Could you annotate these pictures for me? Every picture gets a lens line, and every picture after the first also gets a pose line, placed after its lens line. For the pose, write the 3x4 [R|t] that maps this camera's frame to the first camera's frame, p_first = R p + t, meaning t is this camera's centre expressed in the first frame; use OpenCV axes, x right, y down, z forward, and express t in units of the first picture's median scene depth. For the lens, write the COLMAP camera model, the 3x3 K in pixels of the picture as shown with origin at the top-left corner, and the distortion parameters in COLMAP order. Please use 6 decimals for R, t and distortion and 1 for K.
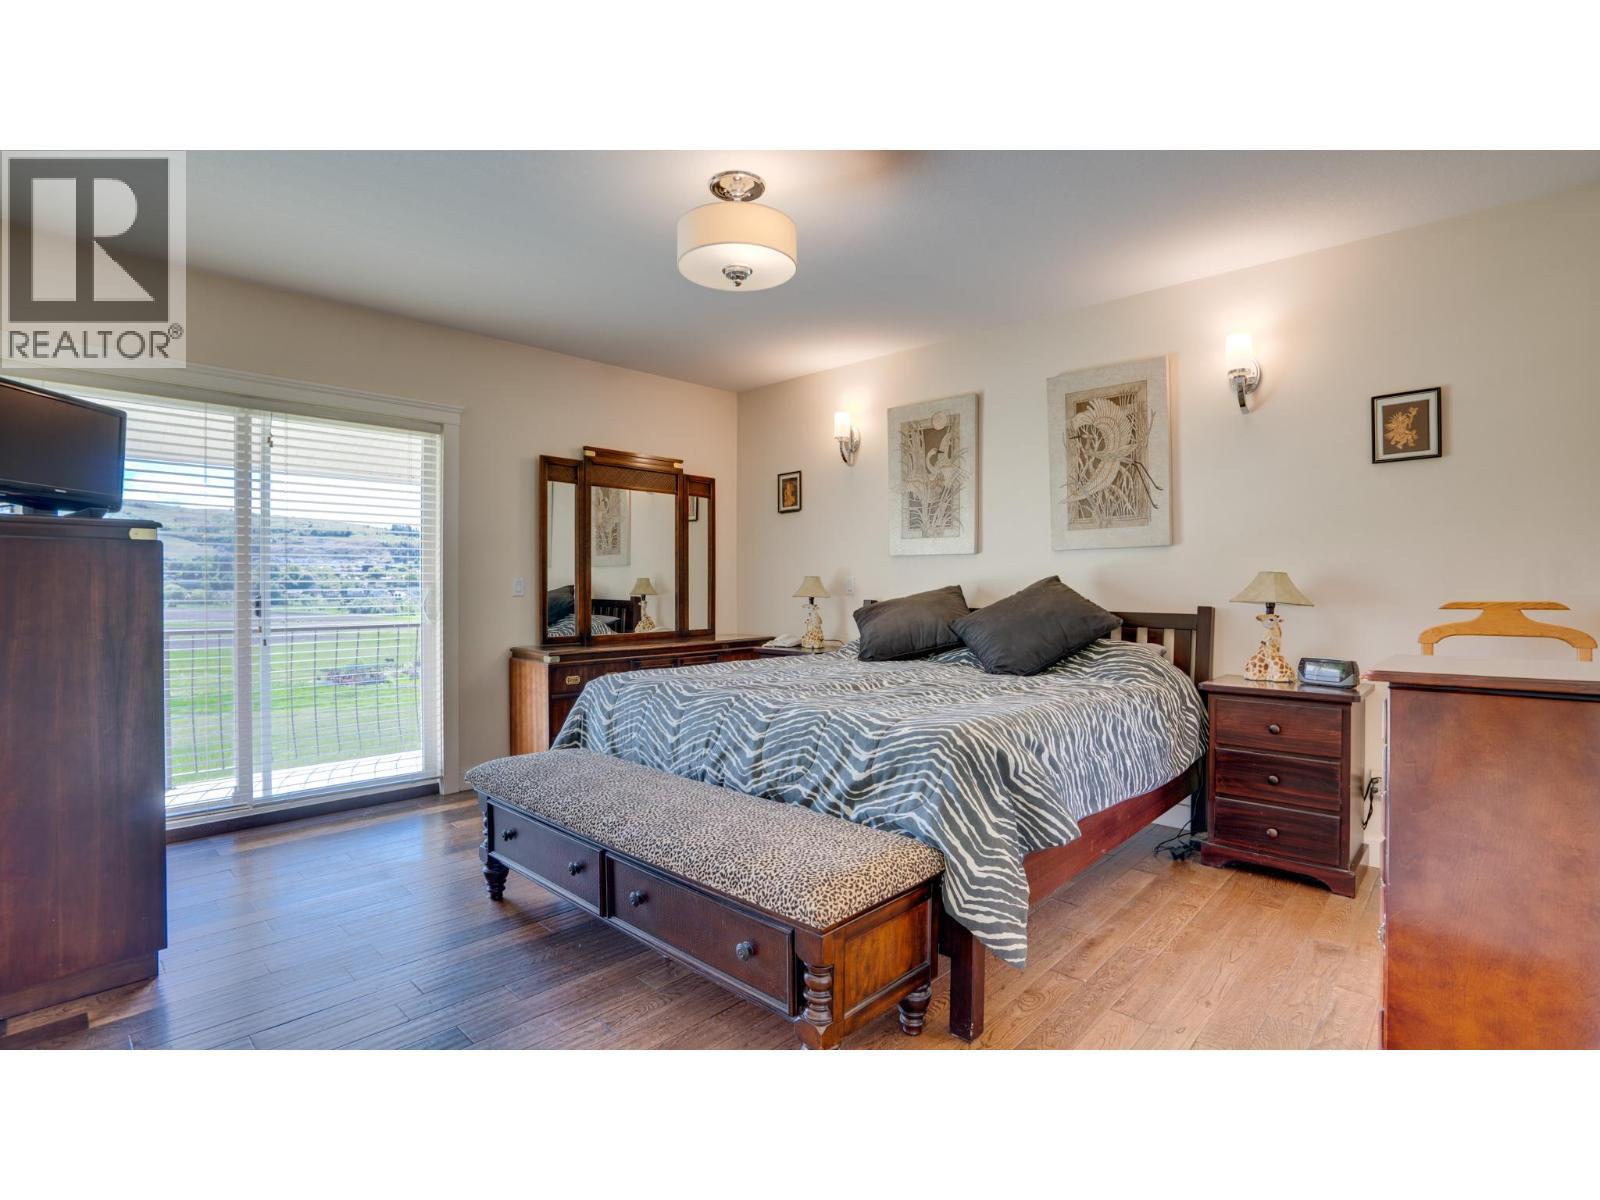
lens RADIAL K [[781.7, 0, 800.0], [0, 781.7, 600.0], [0, 0, 1]] dist [-0.057473, 0.027277]
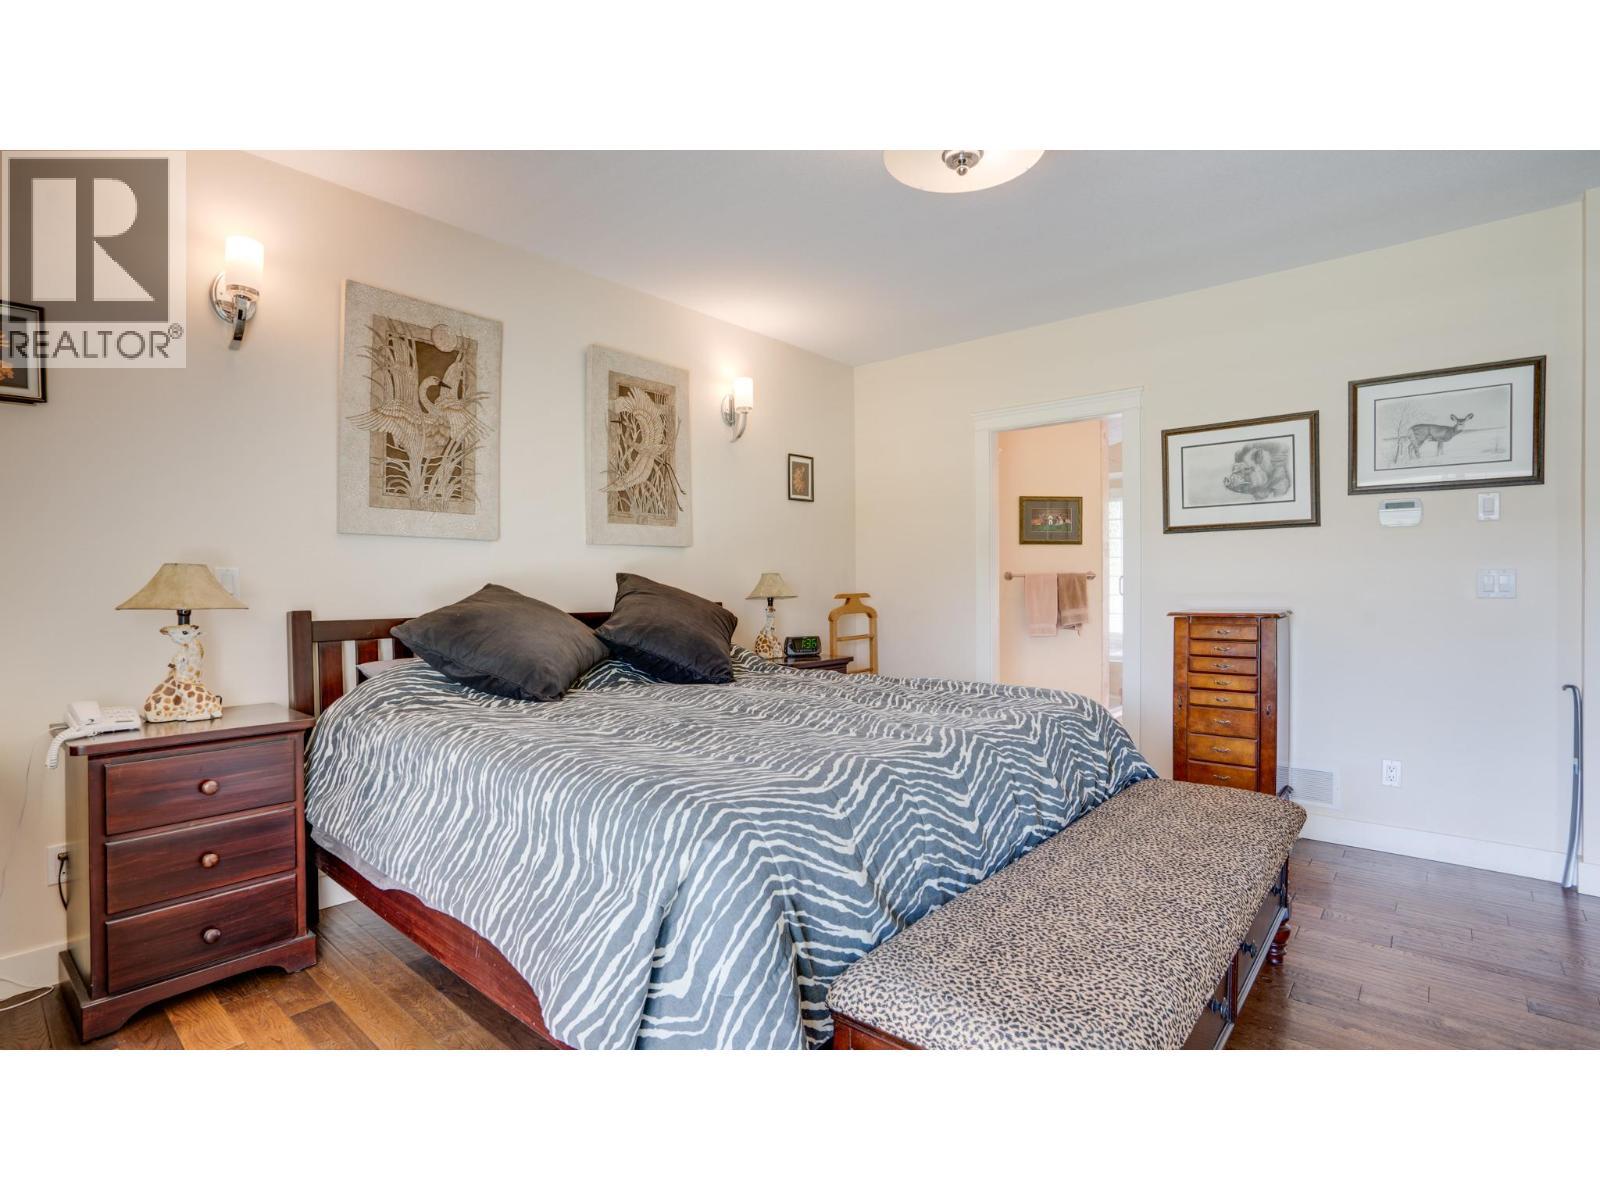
lens RADIAL K [[759.5, 0, 796.7], [0, 759.5, 592.0], [0, 0, 1]] dist [-0.054501, 0.000104]
pose [[-0.047468, -0.005177, 0.998859, -0.549269], [0.025957, 0.999642, 0.006415, -0.010423], [-0.998535, 0.026231, -0.047317, 0.848362]]
